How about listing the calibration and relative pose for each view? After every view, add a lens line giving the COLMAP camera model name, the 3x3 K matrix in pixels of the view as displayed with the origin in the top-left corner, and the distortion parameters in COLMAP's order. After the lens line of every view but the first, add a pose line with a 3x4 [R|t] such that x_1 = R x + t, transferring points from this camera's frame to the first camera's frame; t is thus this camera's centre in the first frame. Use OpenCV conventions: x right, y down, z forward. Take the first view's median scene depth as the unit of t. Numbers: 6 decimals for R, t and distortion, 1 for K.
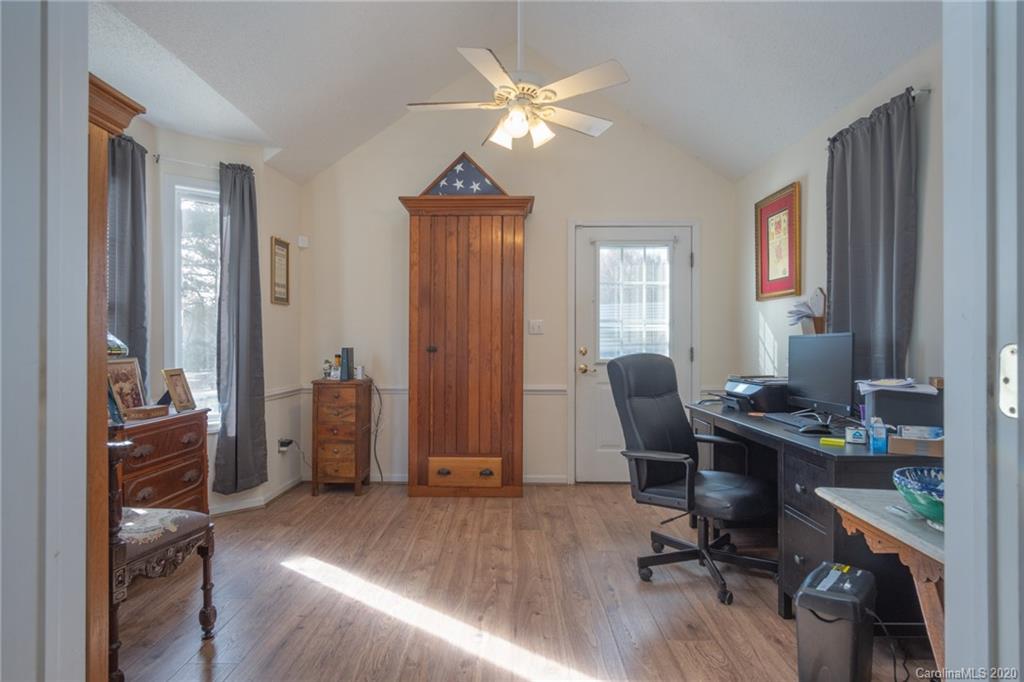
lens RADIAL K [[557.7, 0, 507.5], [0, 557.7, 344.9], [0, 0, 1]] dist [-0.024995, 0.000463]
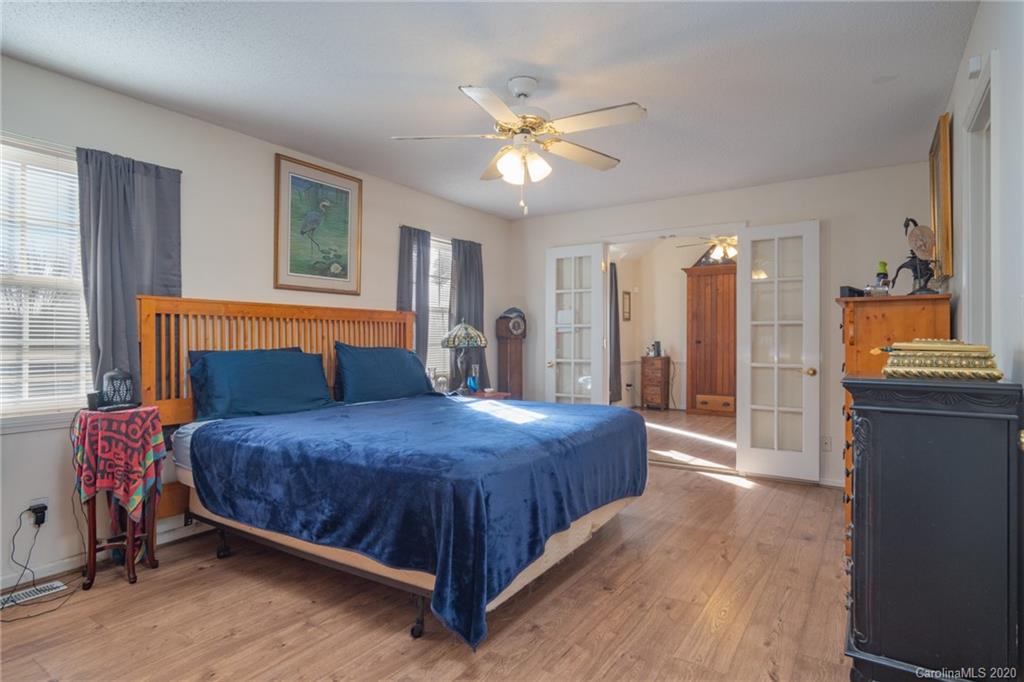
lens RADIAL K [[557.7, 0, 507.5], [0, 557.7, 344.9], [0, 0, 1]] dist [-0.024995, 0.000463]
pose [[0.839625, 0.003196, -0.543157, 0.380923], [0.000414, 0.999979, 0.006525, 0.005506], [0.543167, -0.005703, 0.839606, -1.077019]]
